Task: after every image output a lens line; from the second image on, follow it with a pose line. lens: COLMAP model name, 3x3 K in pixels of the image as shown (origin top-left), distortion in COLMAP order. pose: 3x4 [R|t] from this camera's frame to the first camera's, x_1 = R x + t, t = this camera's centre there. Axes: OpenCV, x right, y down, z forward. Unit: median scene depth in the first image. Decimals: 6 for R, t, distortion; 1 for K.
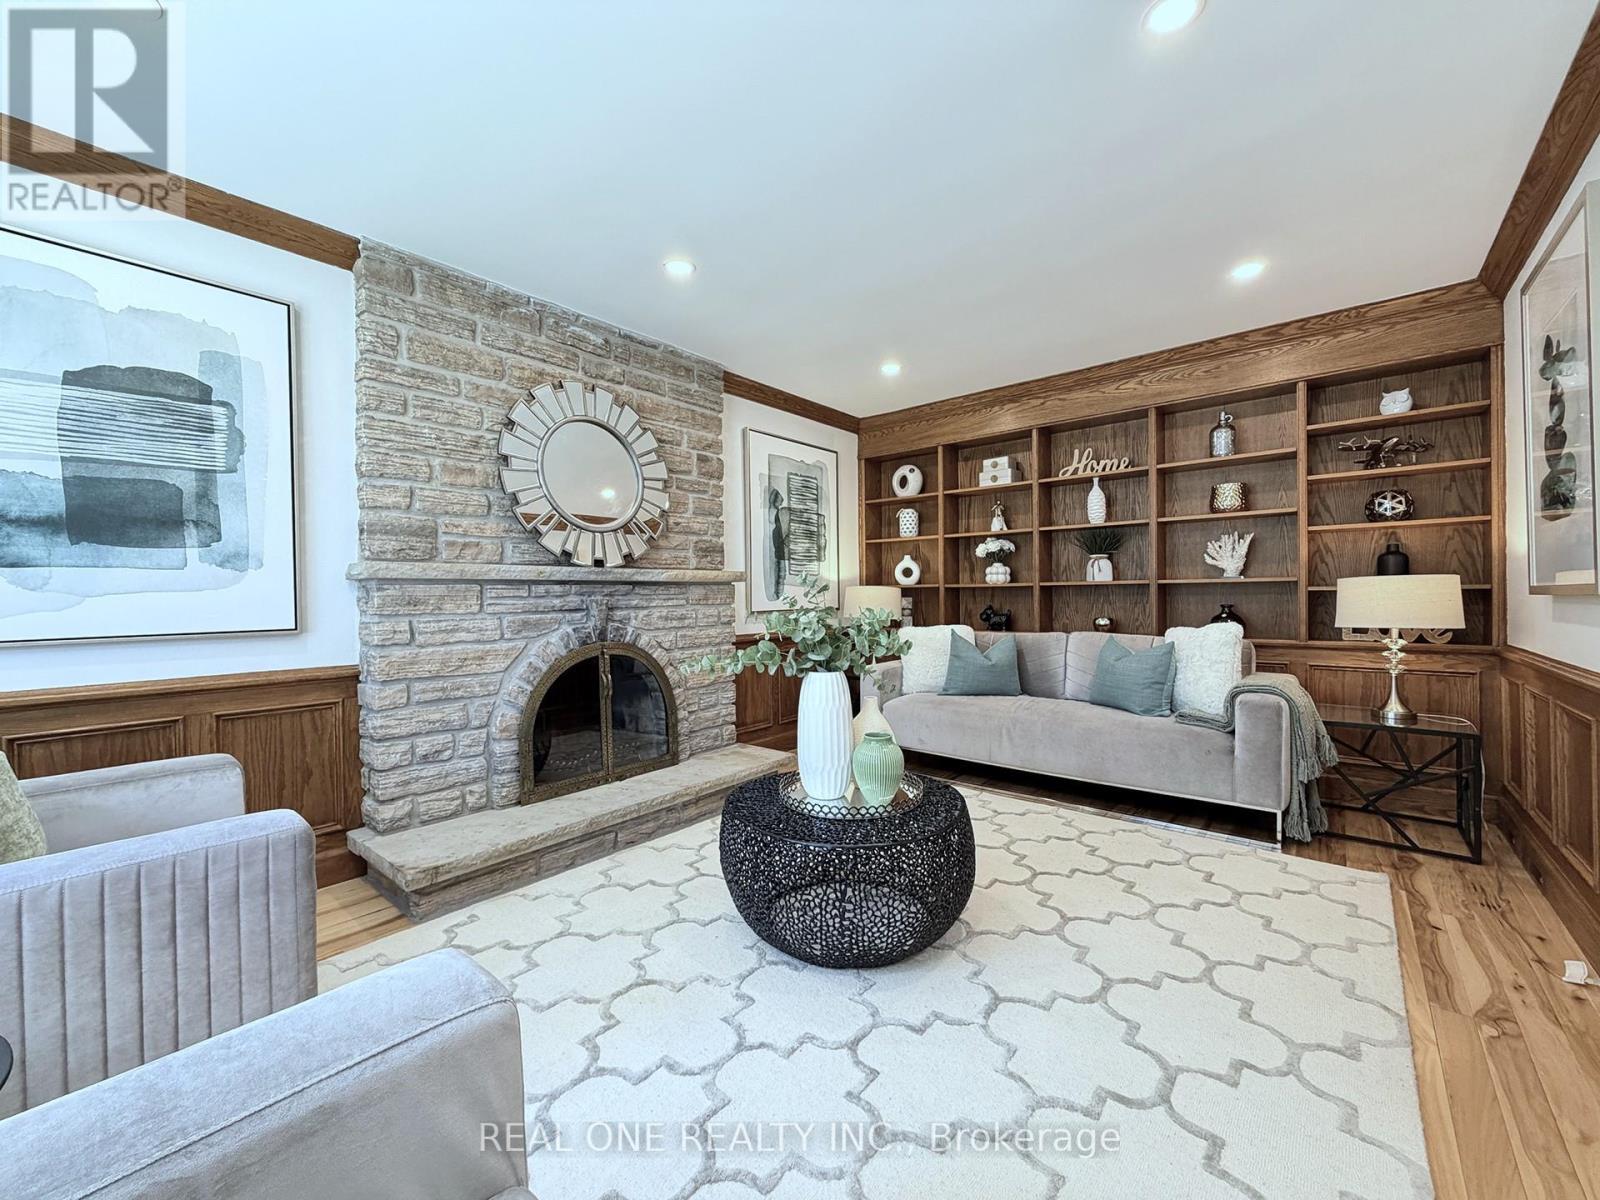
lens RADIAL K [[634.6, 0, 800.0], [0, 634.6, 600.0], [0, 0, 1]] dist [0.000178, -0.000016]
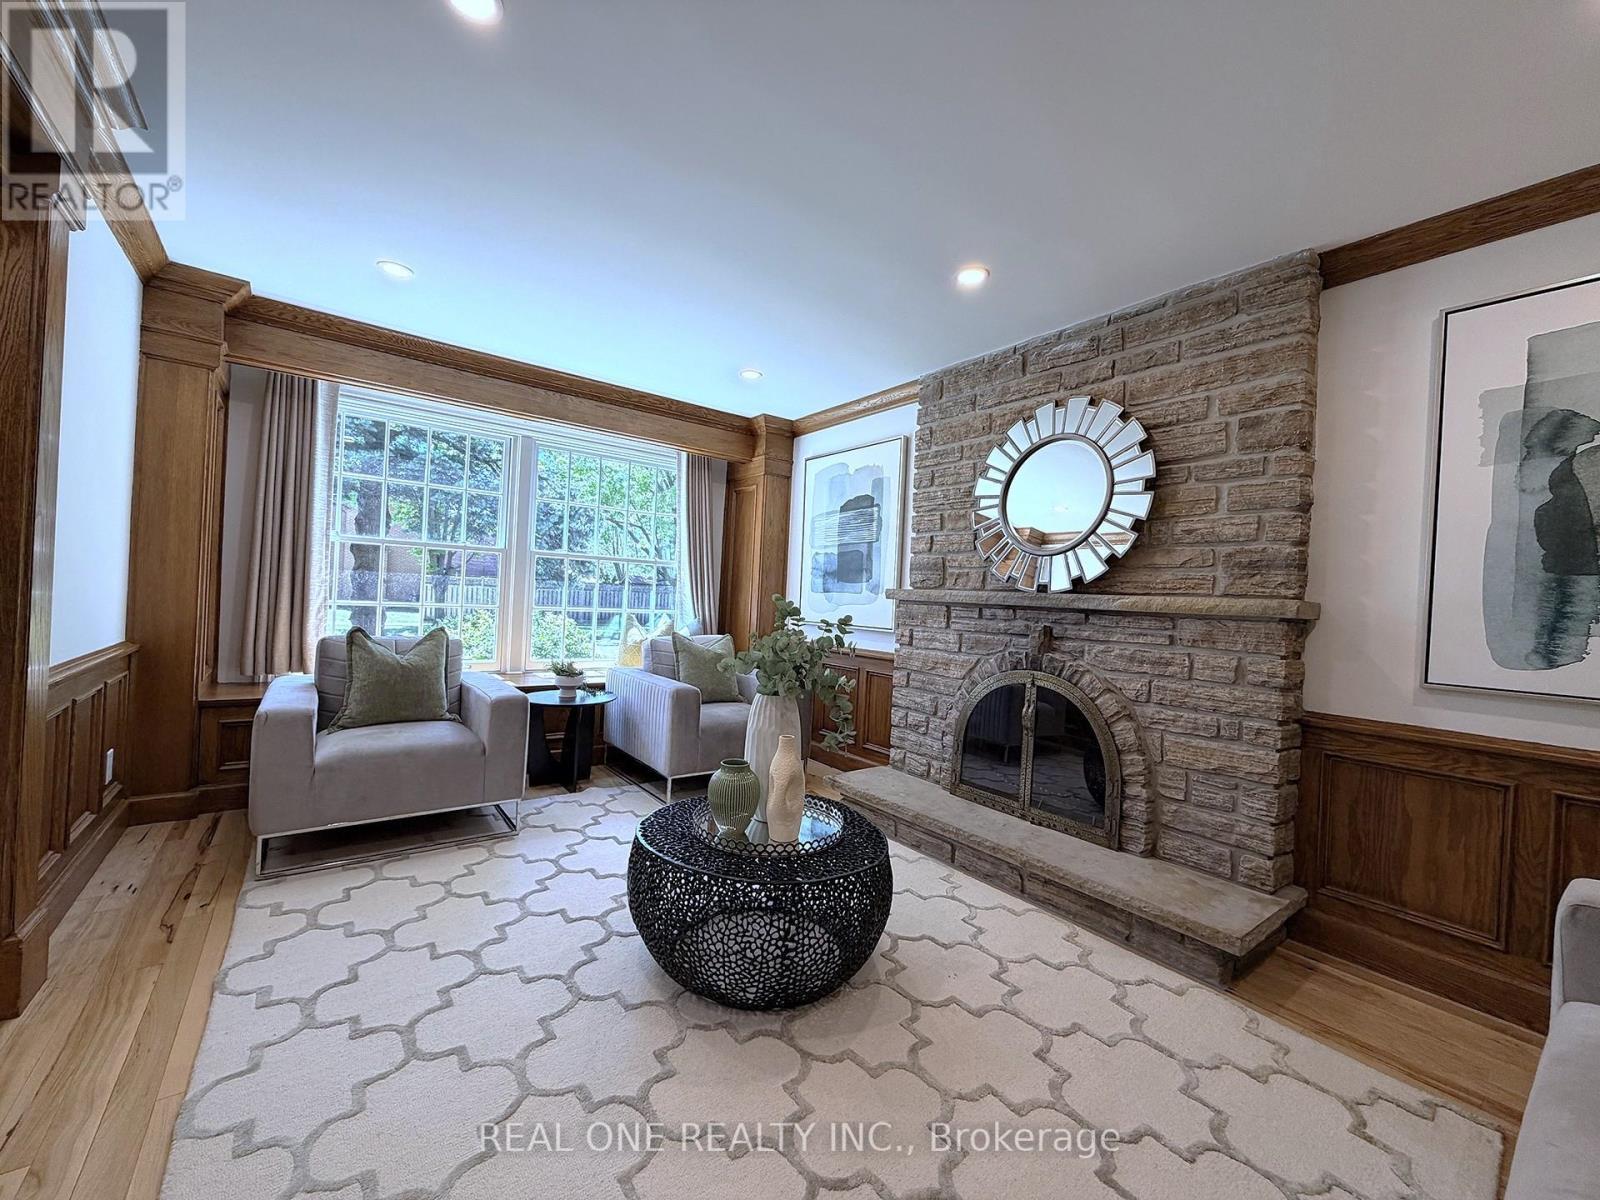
lens RADIAL K [[641.4, 0, 800.0], [0, 641.4, 600.0], [0, 0, 1]] dist [-0.000736, -0.000080]
pose [[-0.216210, 0.006534, -0.976325, 0.707363], [-0.055262, 0.998293, 0.018919, -0.038882], [0.974782, 0.058044, -0.215480, 0.864478]]
